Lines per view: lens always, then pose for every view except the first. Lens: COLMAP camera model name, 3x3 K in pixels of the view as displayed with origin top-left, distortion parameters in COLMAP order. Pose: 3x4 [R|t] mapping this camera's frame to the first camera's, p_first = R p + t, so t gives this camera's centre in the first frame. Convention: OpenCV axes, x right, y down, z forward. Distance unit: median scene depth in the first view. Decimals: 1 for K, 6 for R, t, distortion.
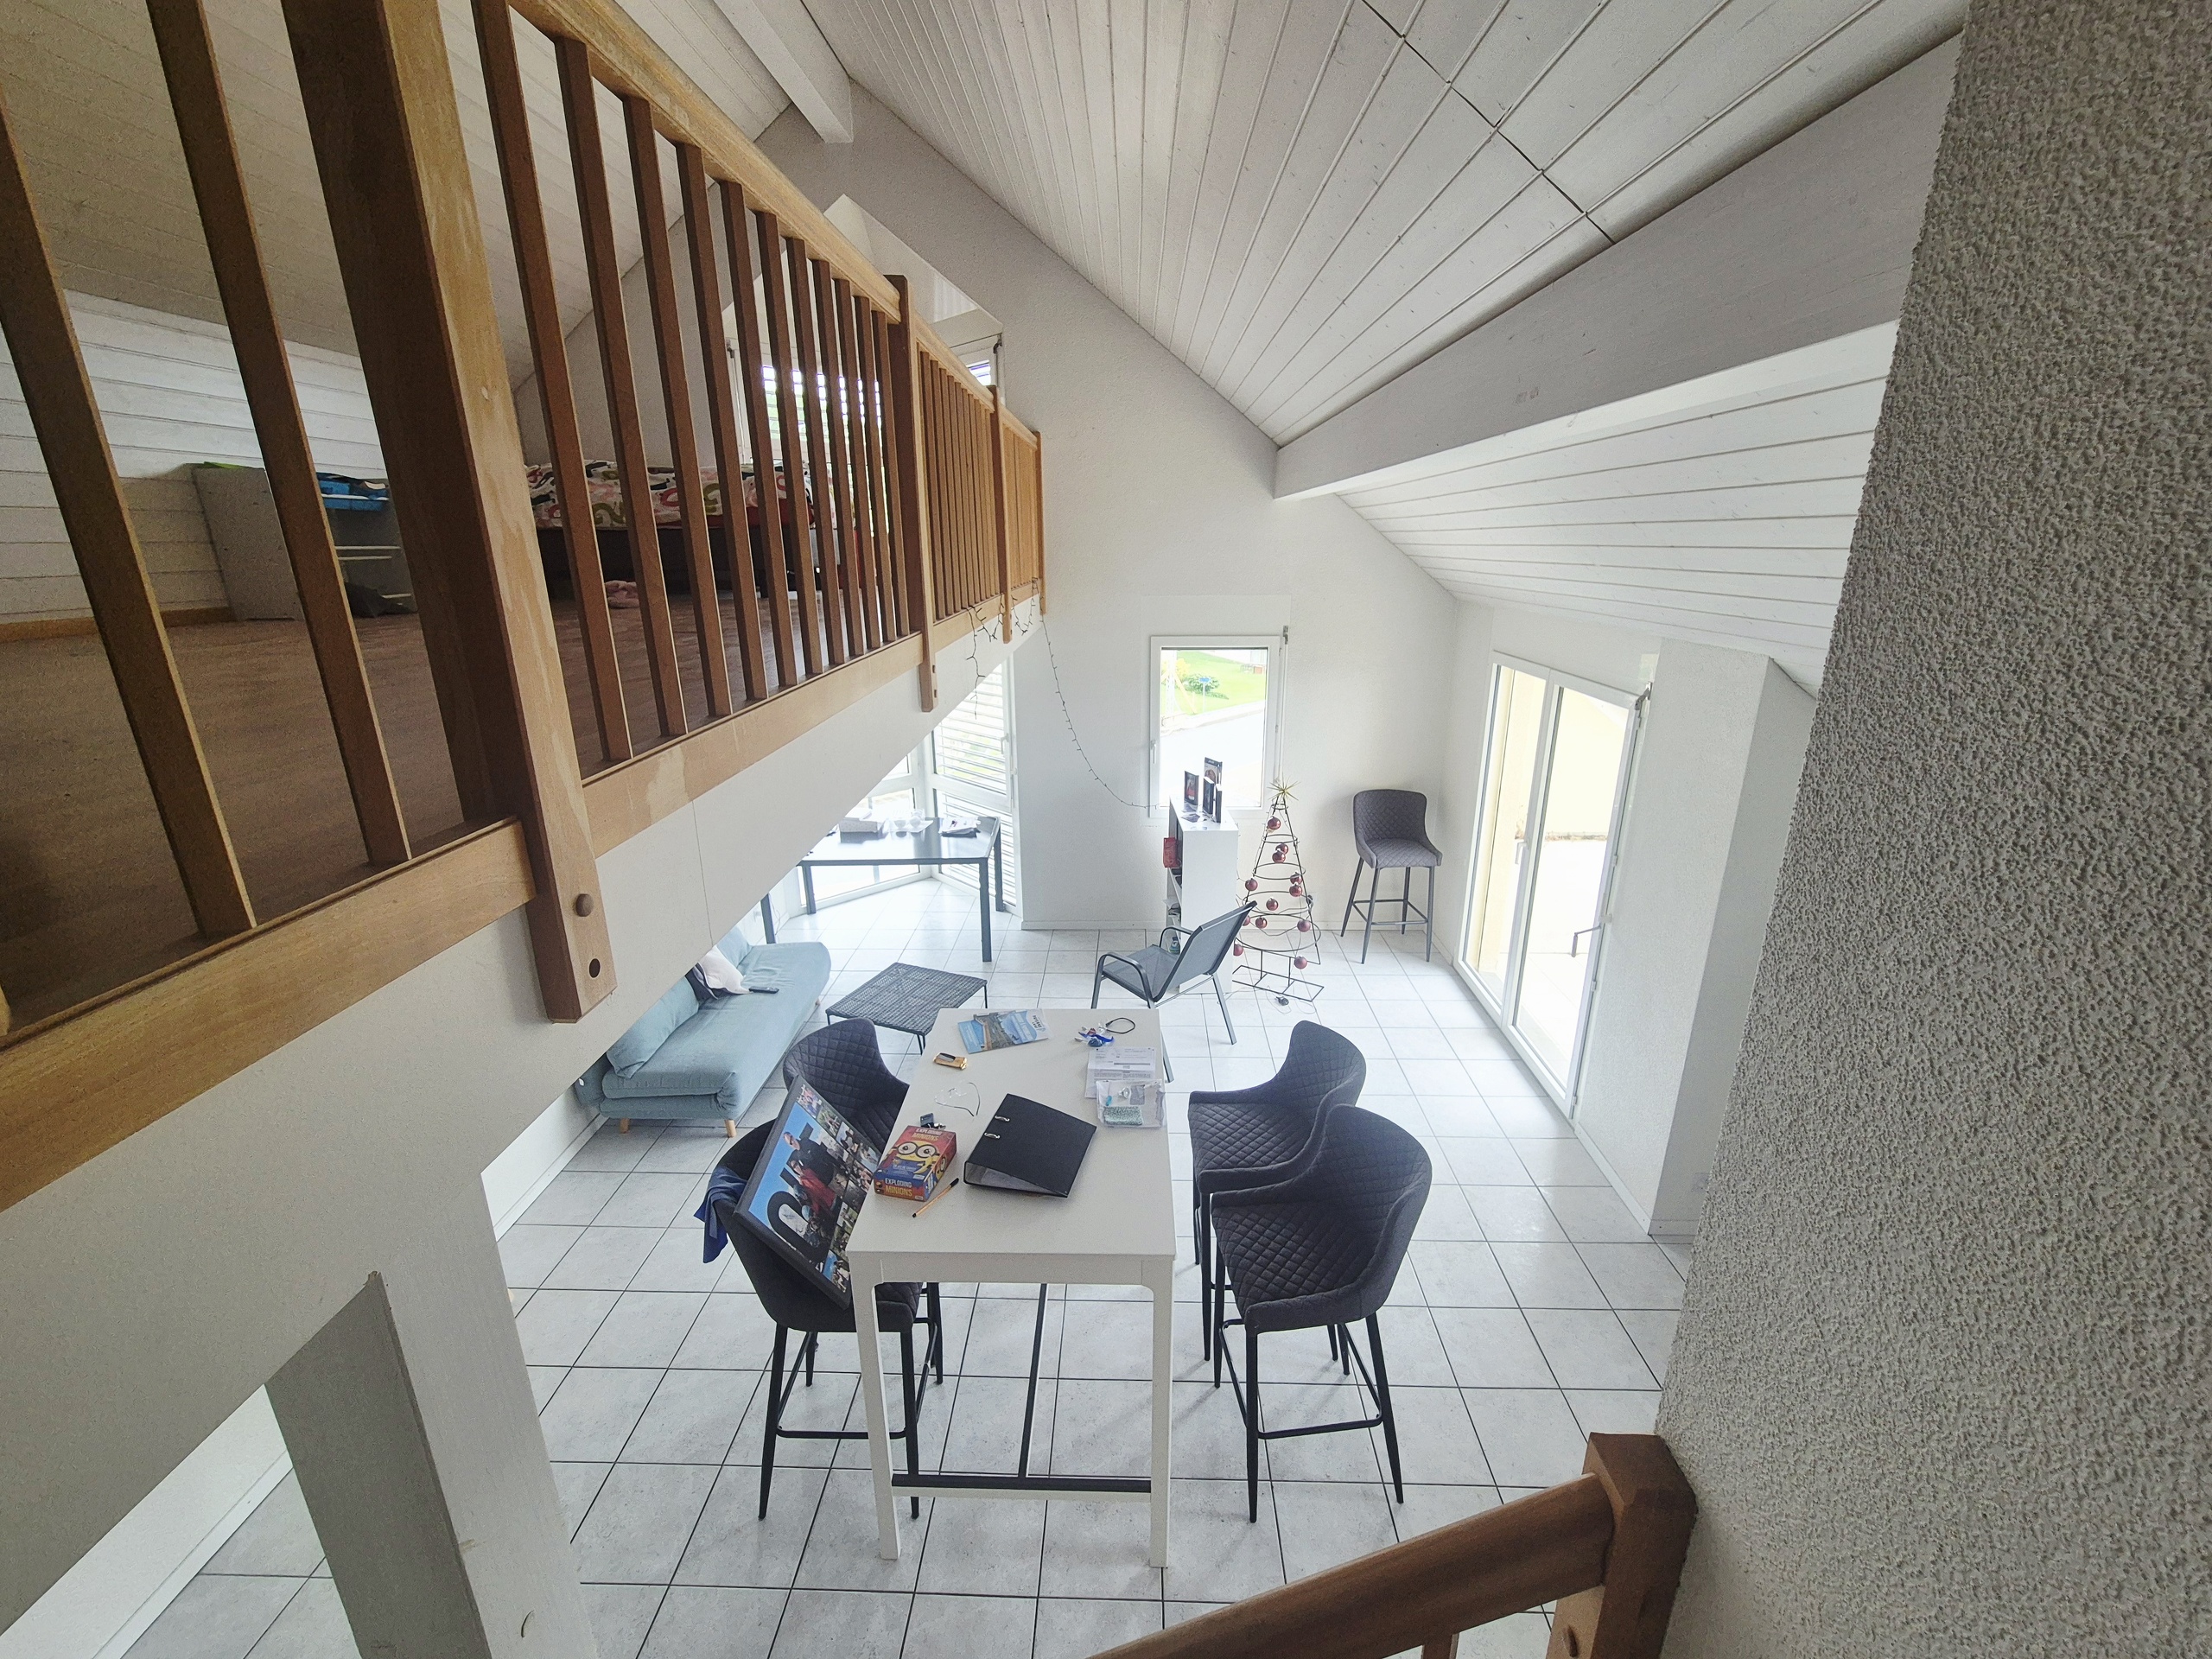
lens RADIAL K [[908.4, 0, 1106.0], [0, 908.4, 829.5], [0, 0, 1]] dist [-0.003682, 0.000041]
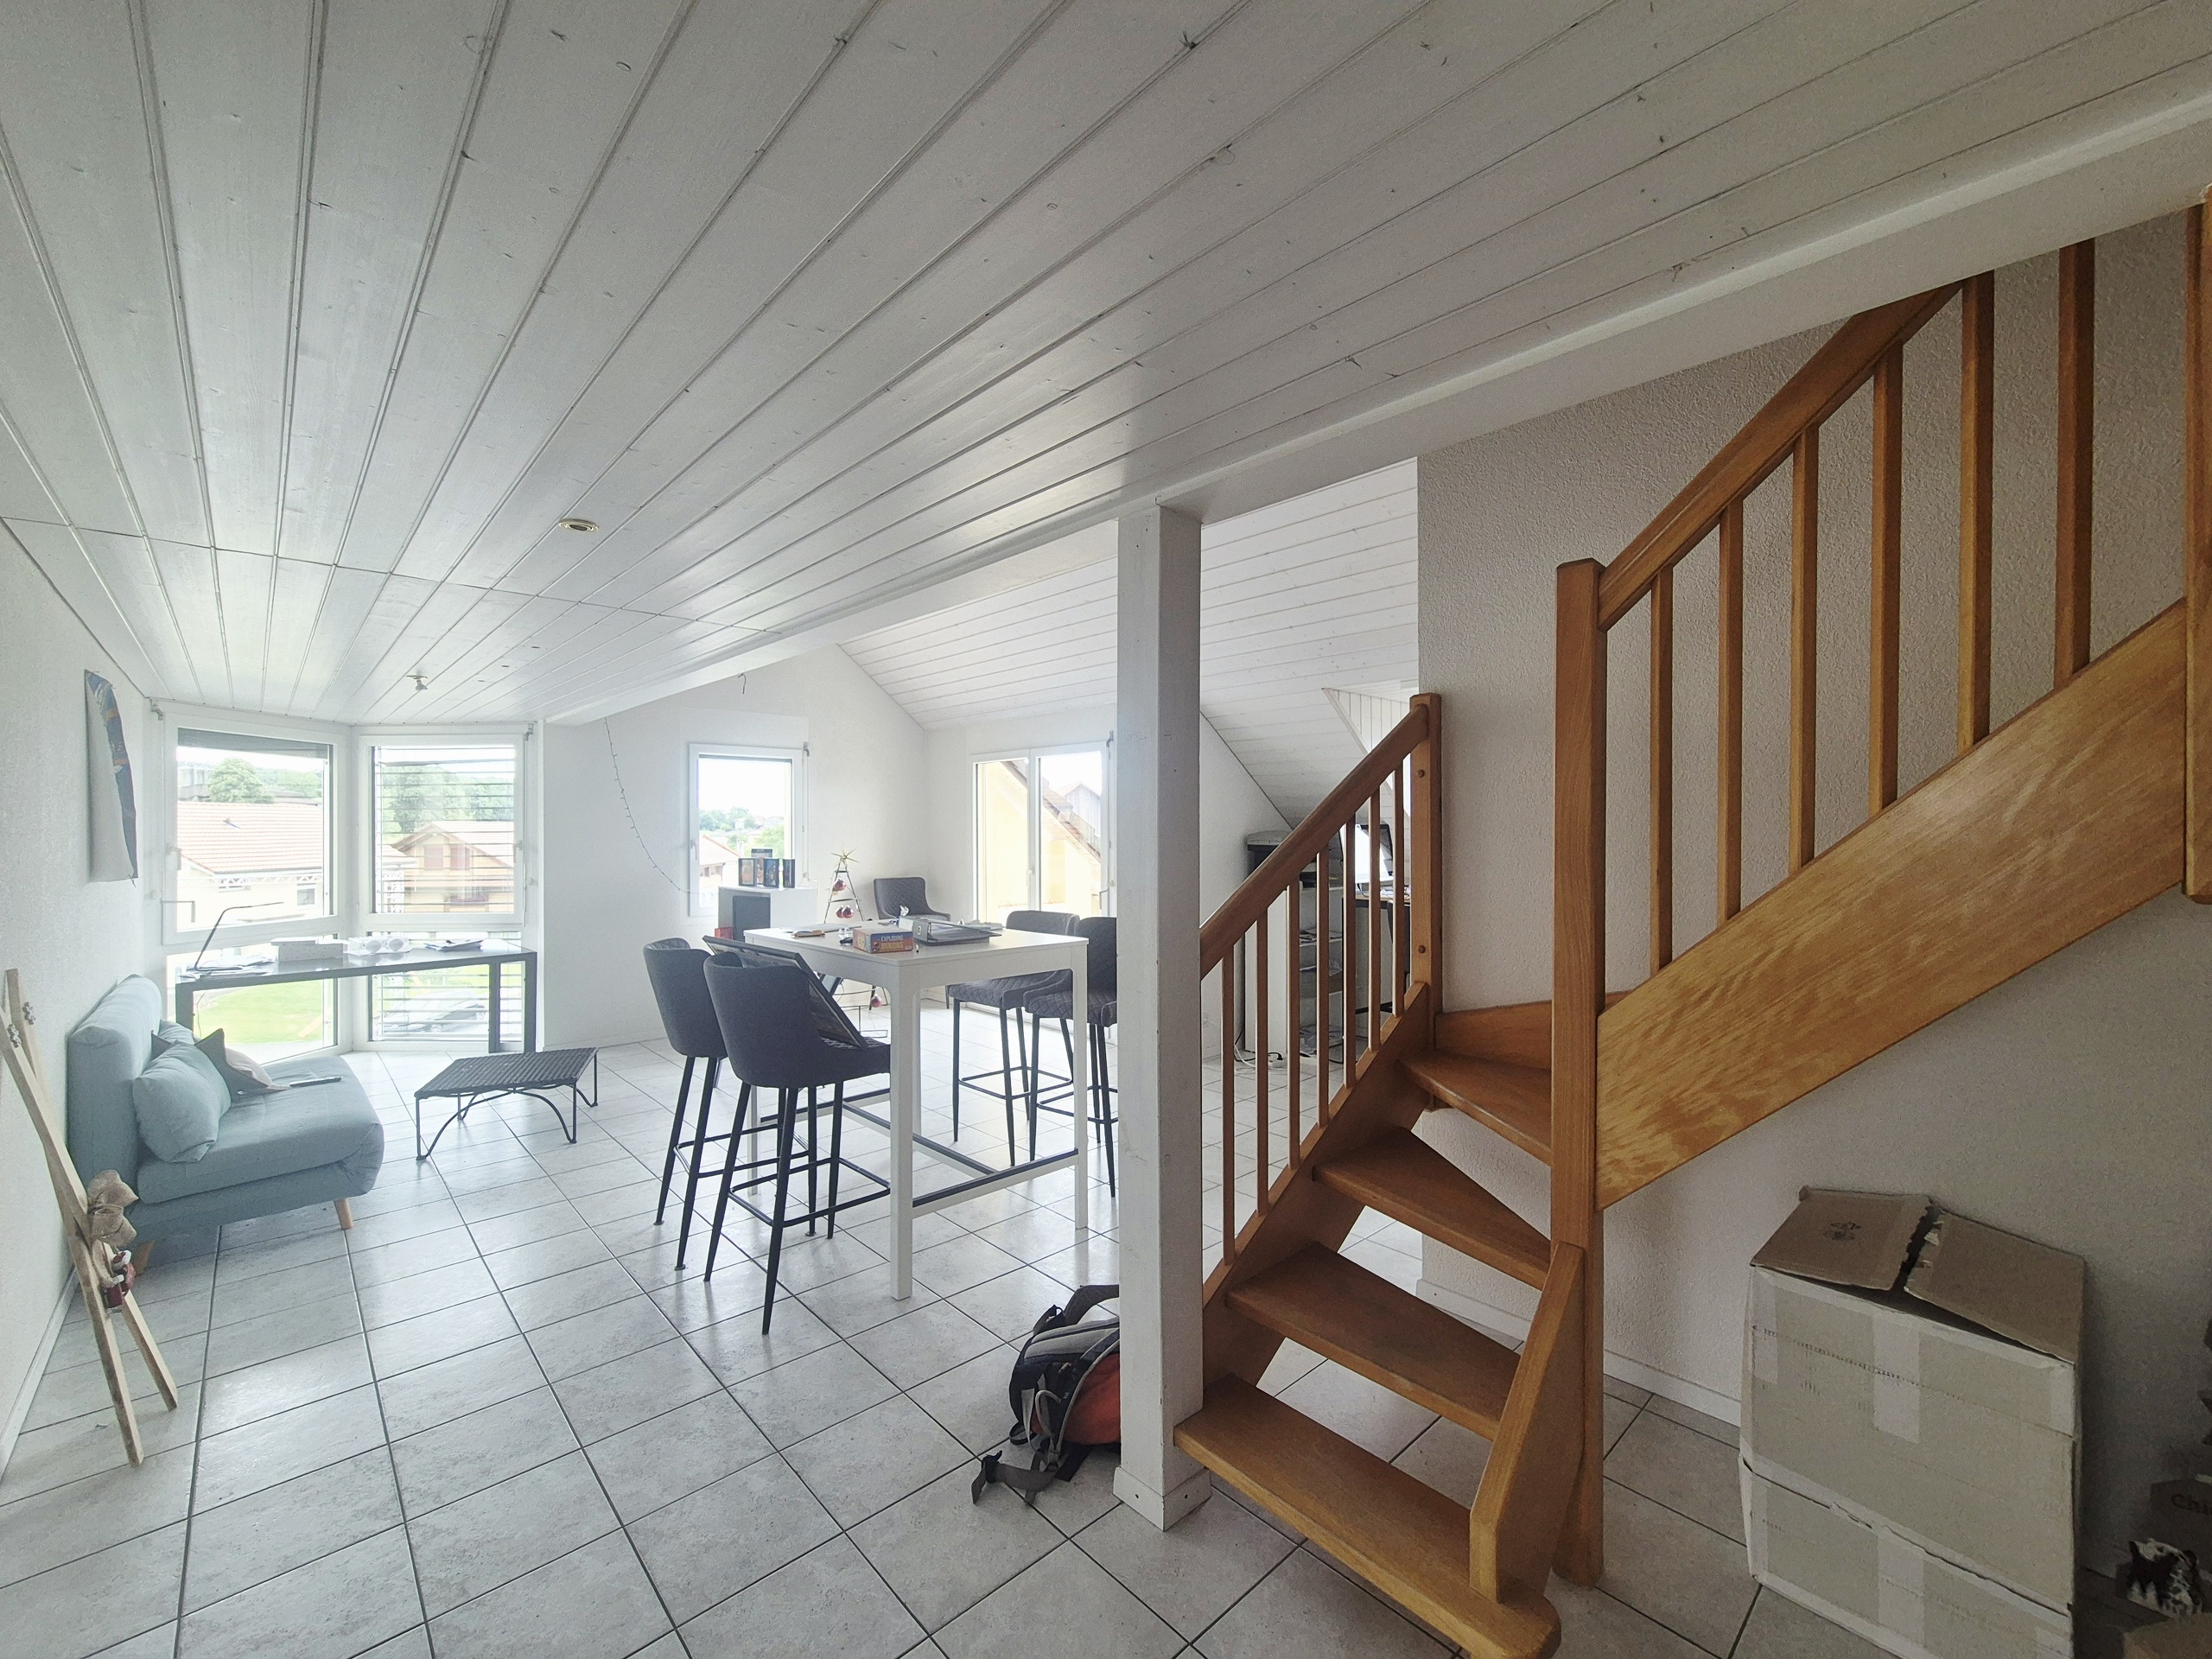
lens RADIAL K [[908.4, 0, 1106.0], [0, 908.4, 829.5], [0, 0, 1]] dist [-0.003682, 0.000041]
pose [[0.711695, 0.002974, 0.702482, -0.377181], [0.212754, 0.952115, -0.219575, 0.244149], [-0.669497, 0.305726, 0.676983, -0.046889]]
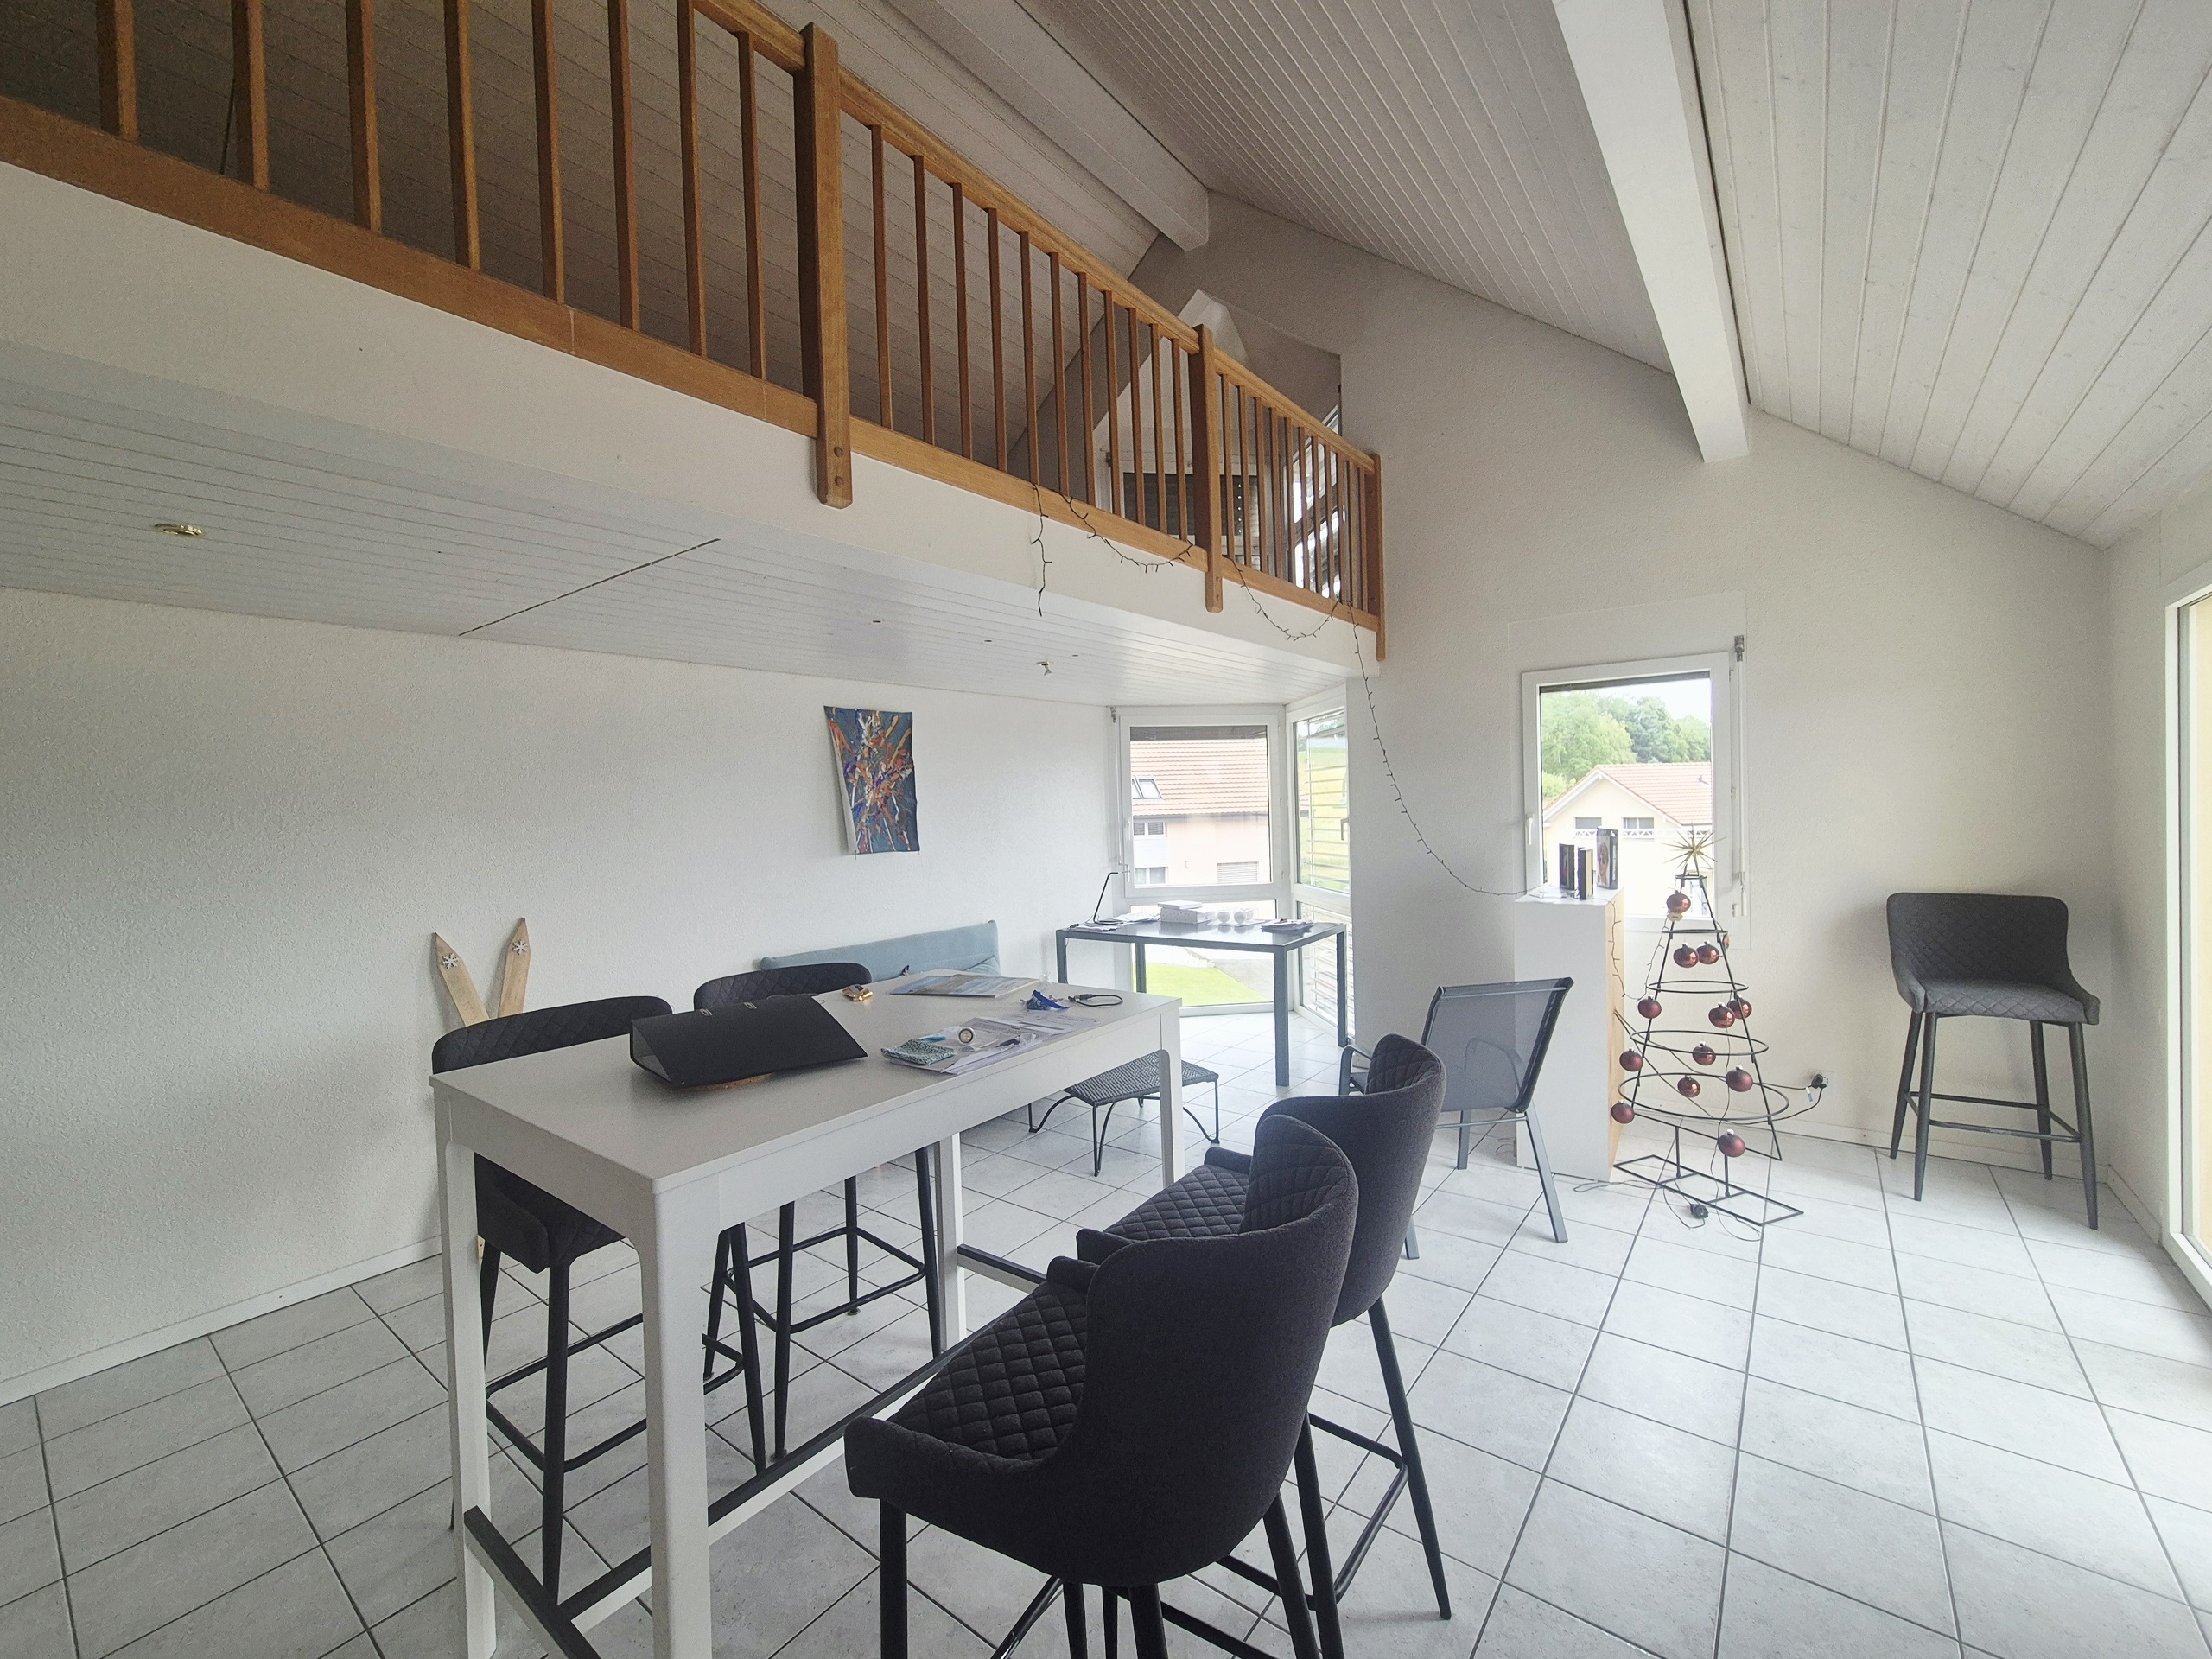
lens RADIAL K [[908.4, 0, 1106.0], [0, 908.4, 829.5], [0, 0, 1]] dist [-0.003682, 0.000041]
pose [[0.807364, -0.001403, -0.590053, 0.223654], [-0.153540, 0.965049, -0.212383, 0.130647], [0.569728, 0.262067, 0.778930, 0.264375]]
